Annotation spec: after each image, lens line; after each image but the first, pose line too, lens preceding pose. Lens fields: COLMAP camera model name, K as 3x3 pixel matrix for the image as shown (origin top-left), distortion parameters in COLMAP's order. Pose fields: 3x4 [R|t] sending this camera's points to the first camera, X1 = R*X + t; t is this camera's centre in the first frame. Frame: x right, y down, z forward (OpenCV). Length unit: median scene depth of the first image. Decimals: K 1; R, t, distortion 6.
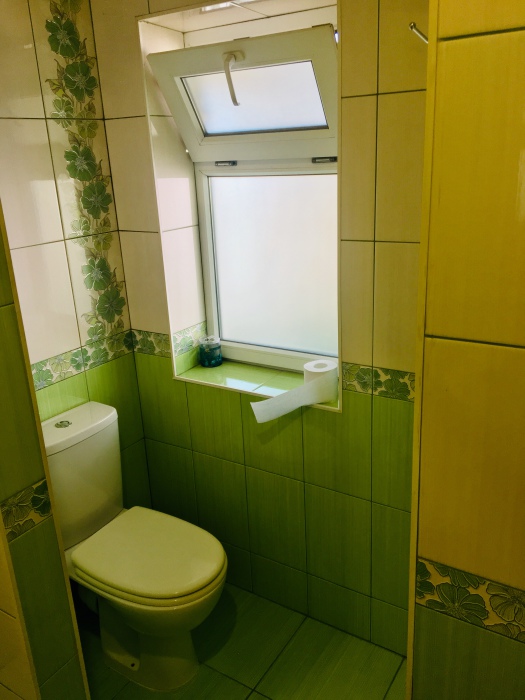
lens RADIAL K [[587.8, 0, 262.0], [0, 587.8, 348.8], [0, 0, 1]] dist [0.079163, -0.105522]
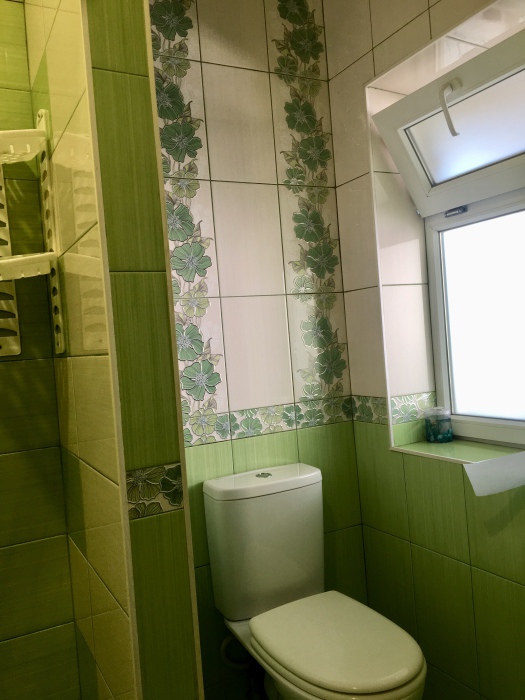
lens RADIAL K [[587.8, 0, 263.0], [0, 587.8, 350.3], [0, 0, 1]] dist [0.079163, -0.105522]
pose [[0.871068, -0.011305, -0.491032, 0.128502], [-0.121934, 0.963461, -0.238487, 0.151628], [0.475786, 0.267612, 0.837861, 0.136202]]
